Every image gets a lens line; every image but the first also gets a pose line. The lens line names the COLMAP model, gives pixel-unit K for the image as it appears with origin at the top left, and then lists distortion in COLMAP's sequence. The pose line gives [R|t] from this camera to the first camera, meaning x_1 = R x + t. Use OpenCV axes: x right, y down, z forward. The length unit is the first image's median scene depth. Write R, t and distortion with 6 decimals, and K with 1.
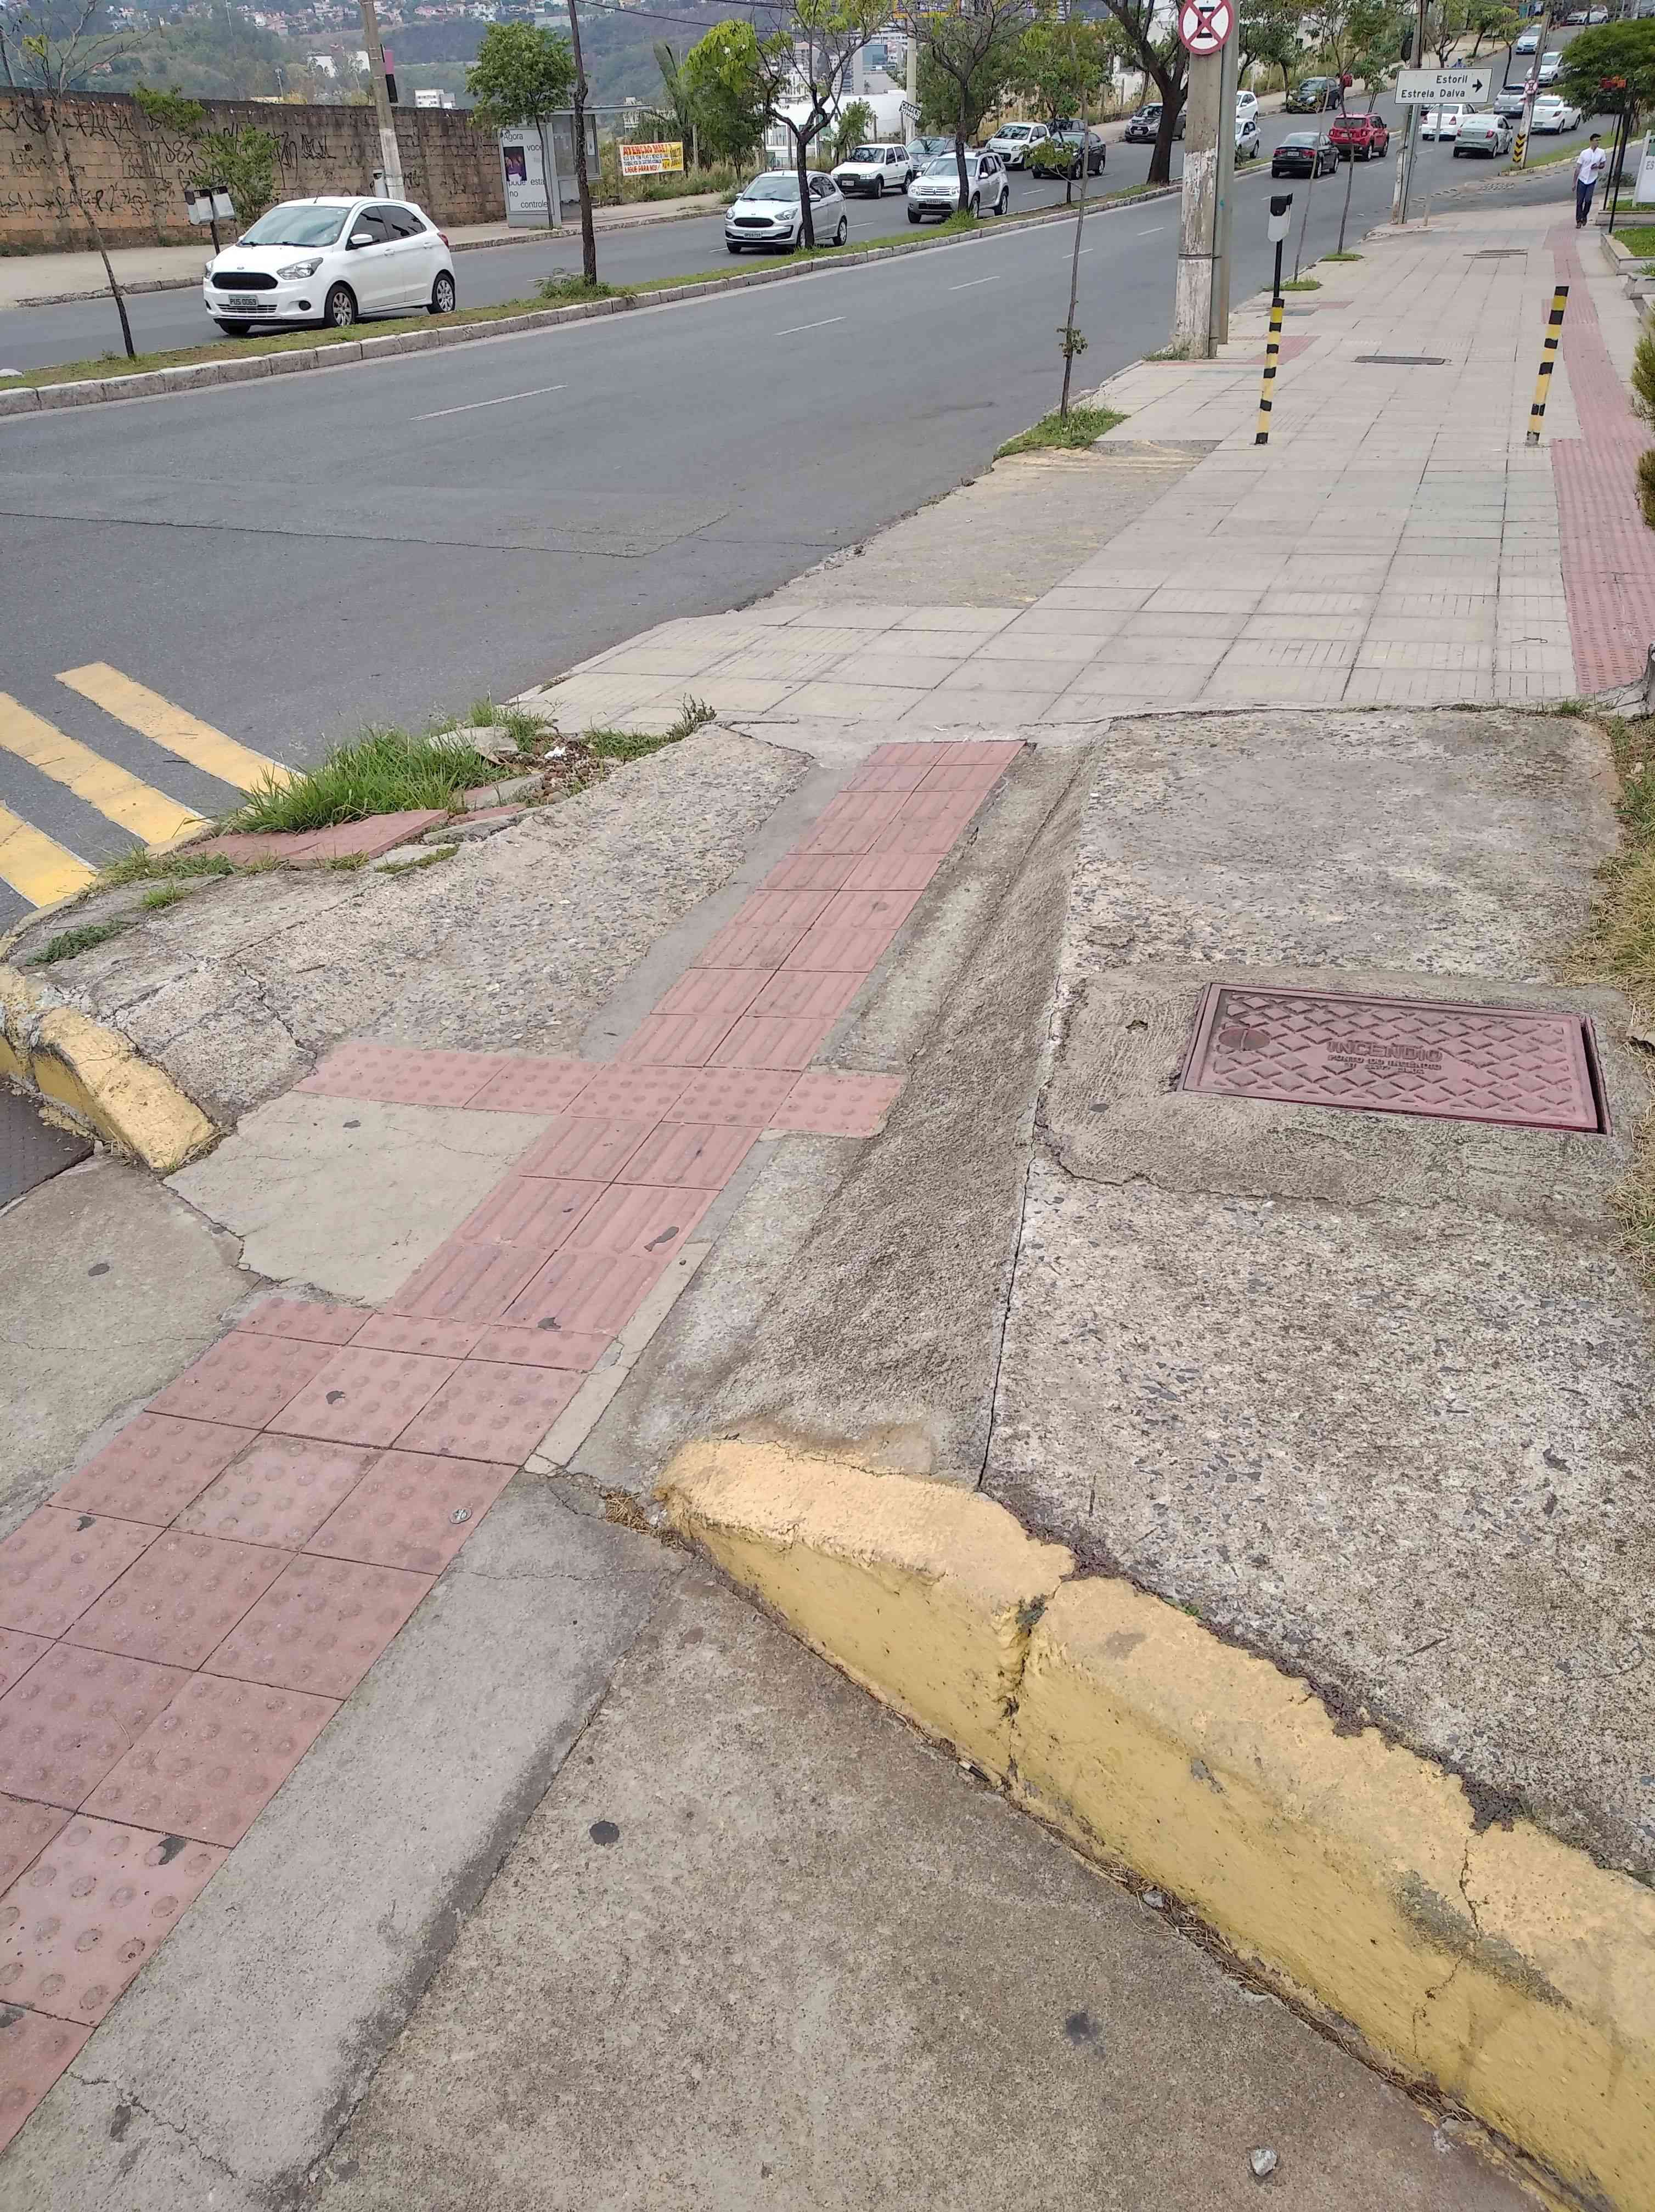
lens RADIAL K [[1823.1, 0, 822.9], [0, 1823.1, 1126.6], [0, 0, 1]] dist [-0.012757, 0.076491]
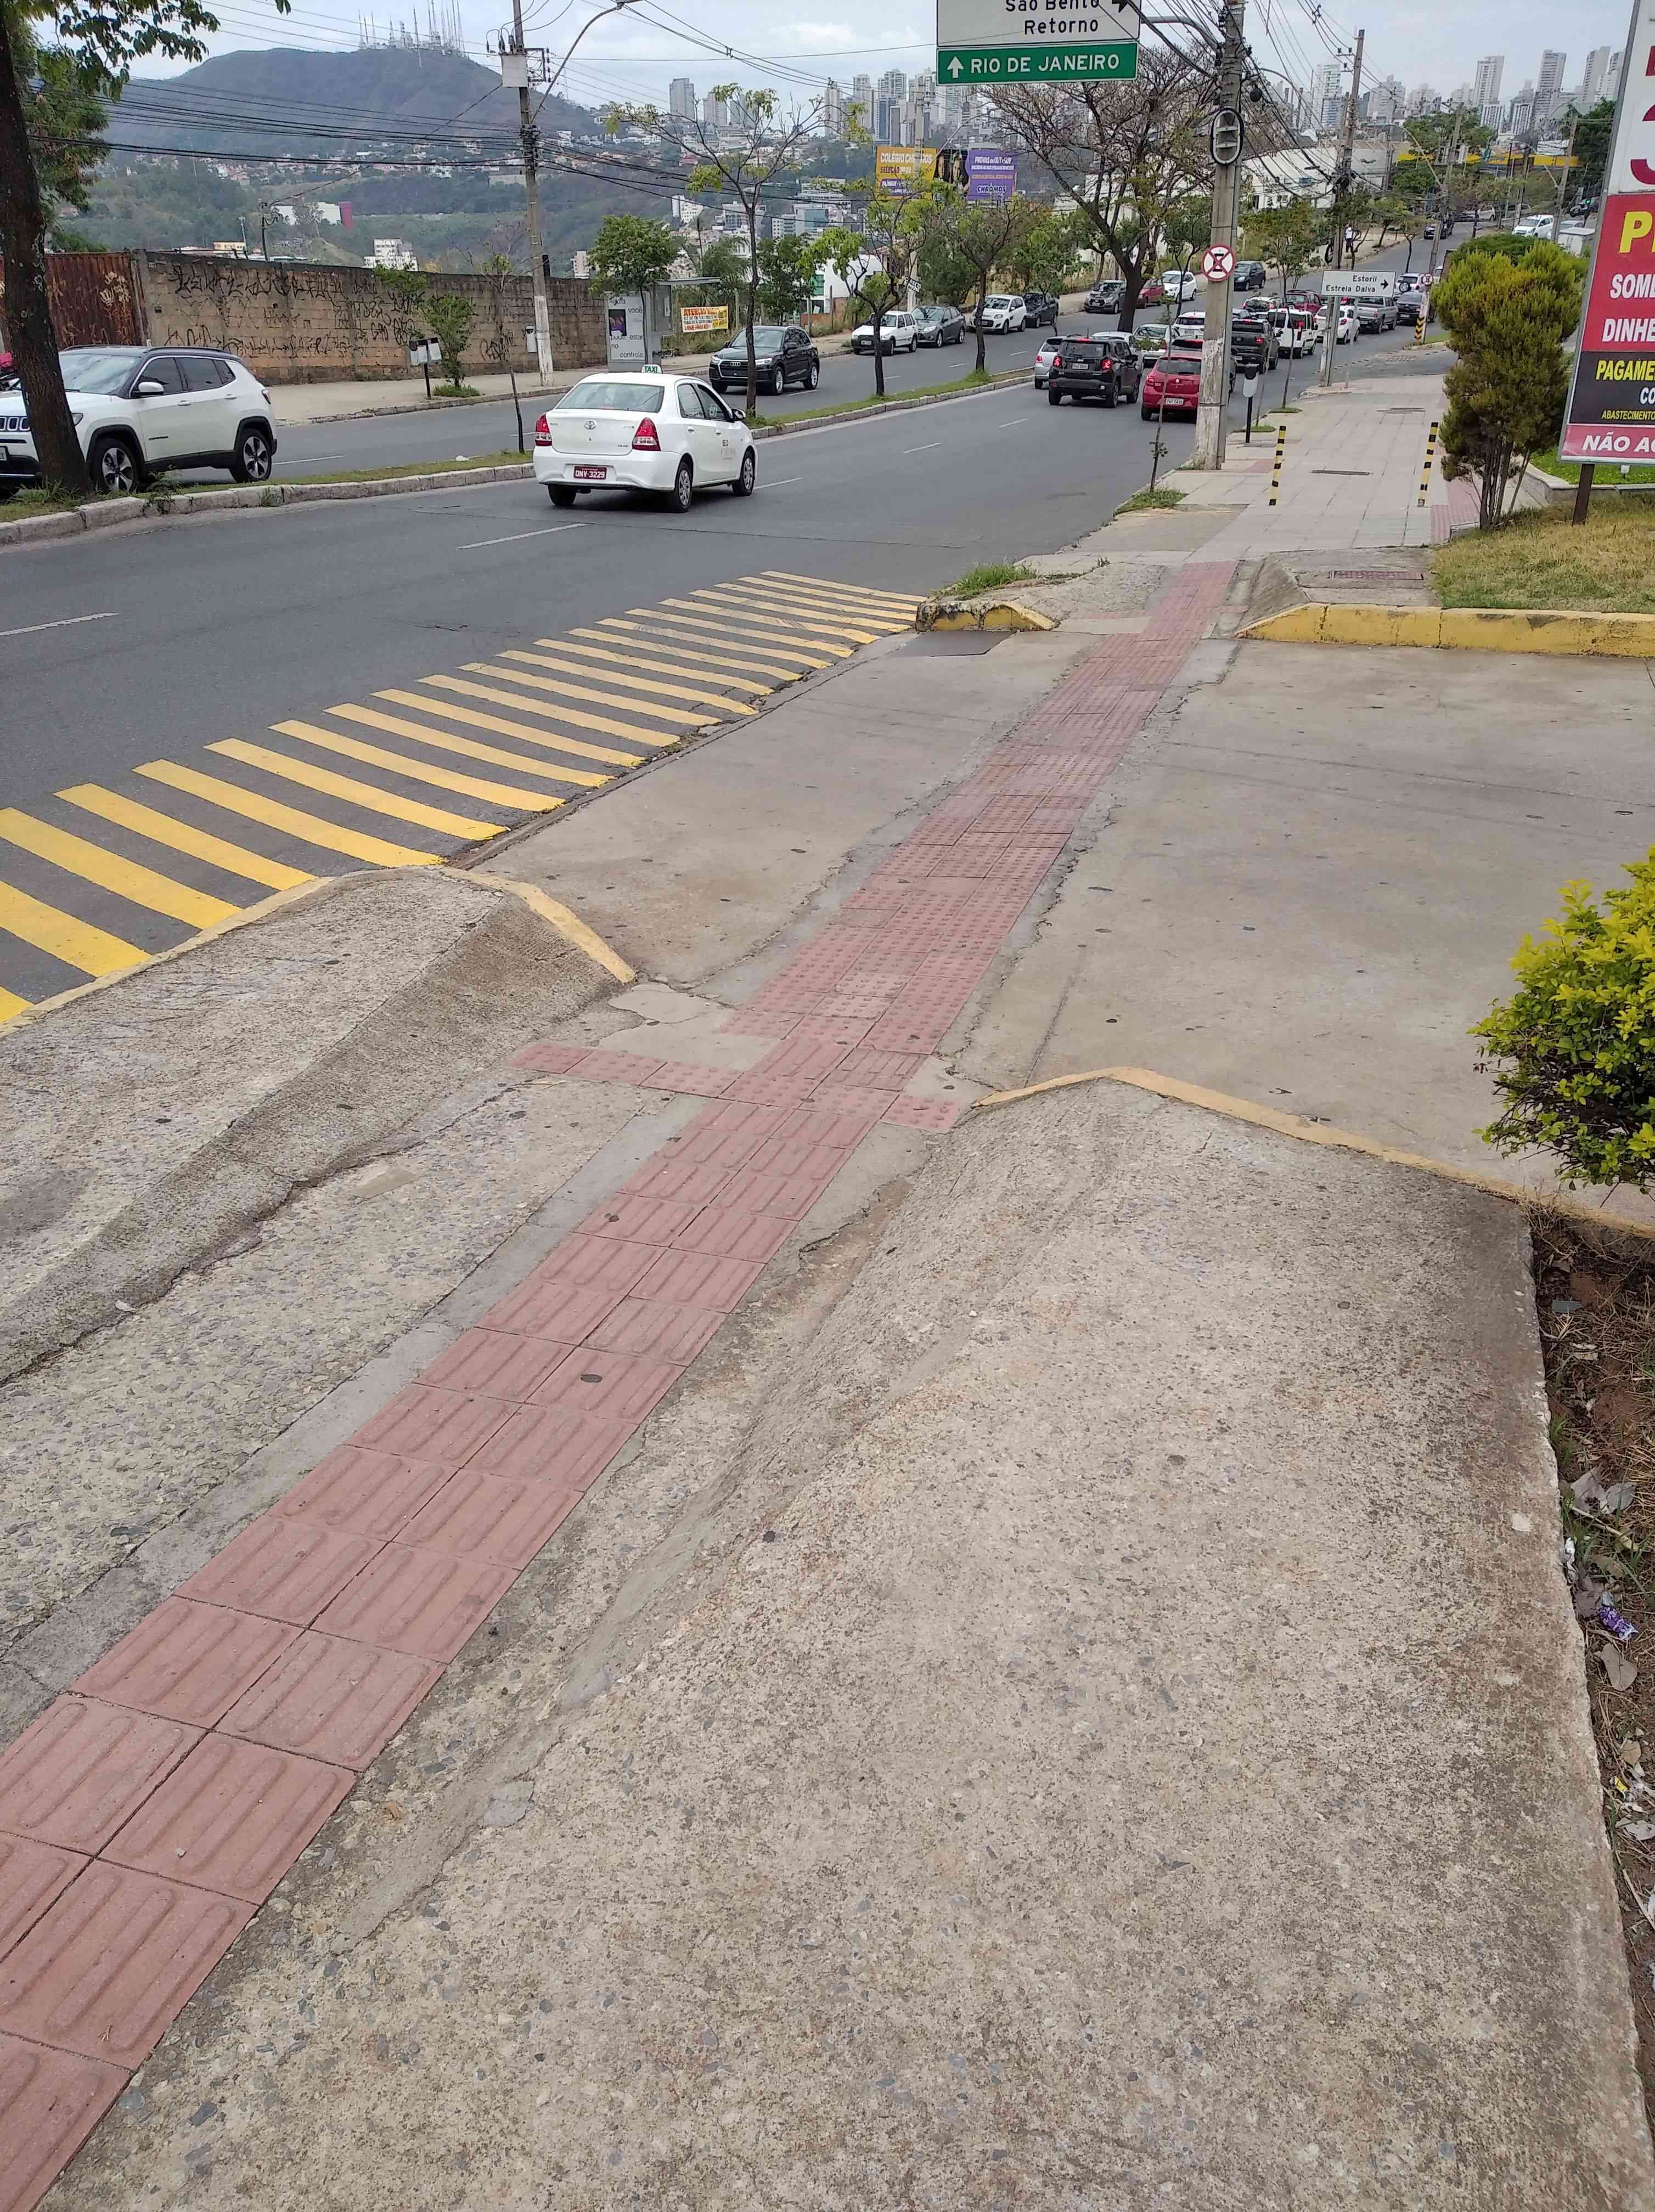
lens RADIAL K [[1811.3, 0, 818.0], [0, 1811.3, 1110.5], [0, 0, 1]] dist [0.057040, -0.001439]
pose [[0.999281, 0.009815, 0.036616, -0.091828], [-0.007020, 0.997106, -0.075699, 0.123835], [-0.037253, 0.075388, 0.996458, -0.252478]]
